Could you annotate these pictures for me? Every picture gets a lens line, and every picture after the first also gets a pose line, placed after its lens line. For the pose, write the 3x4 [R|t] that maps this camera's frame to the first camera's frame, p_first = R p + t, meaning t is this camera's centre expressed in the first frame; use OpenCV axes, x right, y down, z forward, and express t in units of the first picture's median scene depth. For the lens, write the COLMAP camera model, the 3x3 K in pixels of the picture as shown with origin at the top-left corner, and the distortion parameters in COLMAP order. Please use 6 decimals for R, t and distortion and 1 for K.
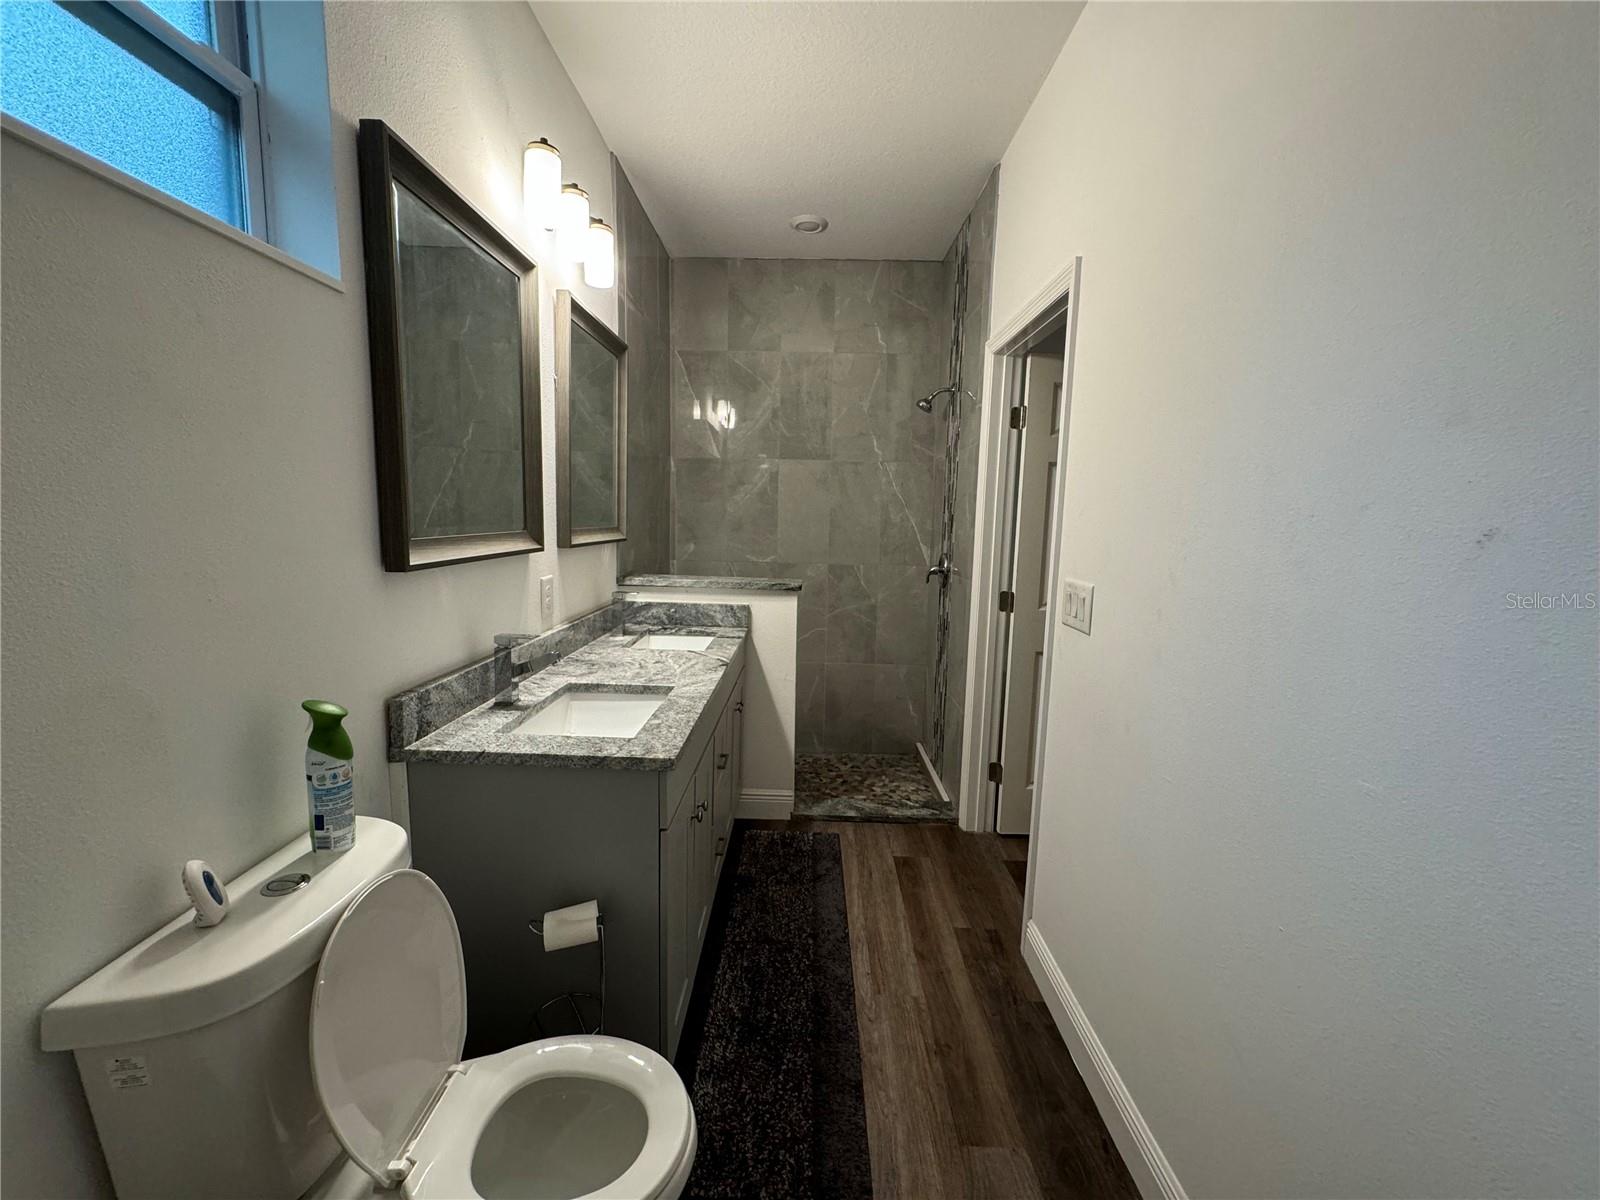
lens RADIAL K [[633.5, 0, 798.3], [0, 633.5, 601.6], [0, 0, 1]] dist [-0.004042, 0.000590]
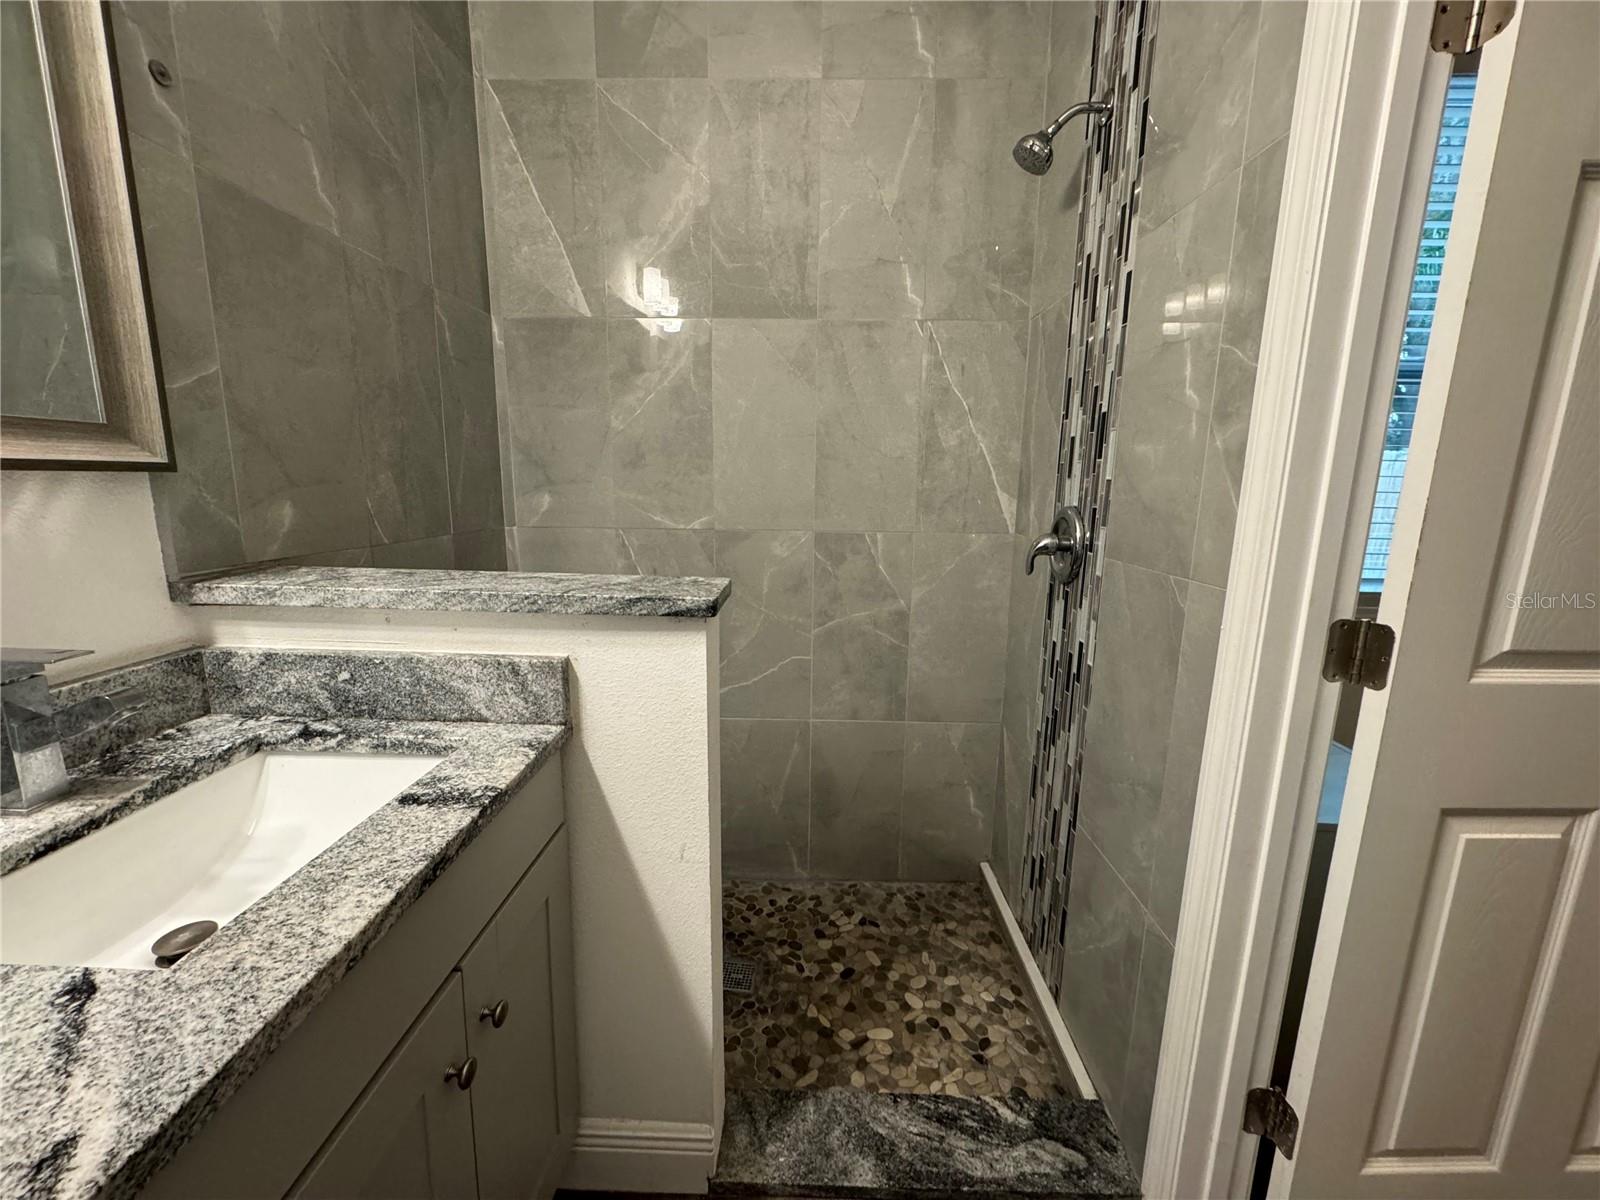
lens RADIAL K [[633.5, 0, 798.3], [0, 633.5, 601.6], [0, 0, 1]] dist [-0.004042, 0.000590]
pose [[0.999945, -0.007155, -0.007657, 0.039478], [0.007585, 0.998307, 0.057672, -0.034213], [0.007232, -0.057726, 0.998306, 0.510290]]
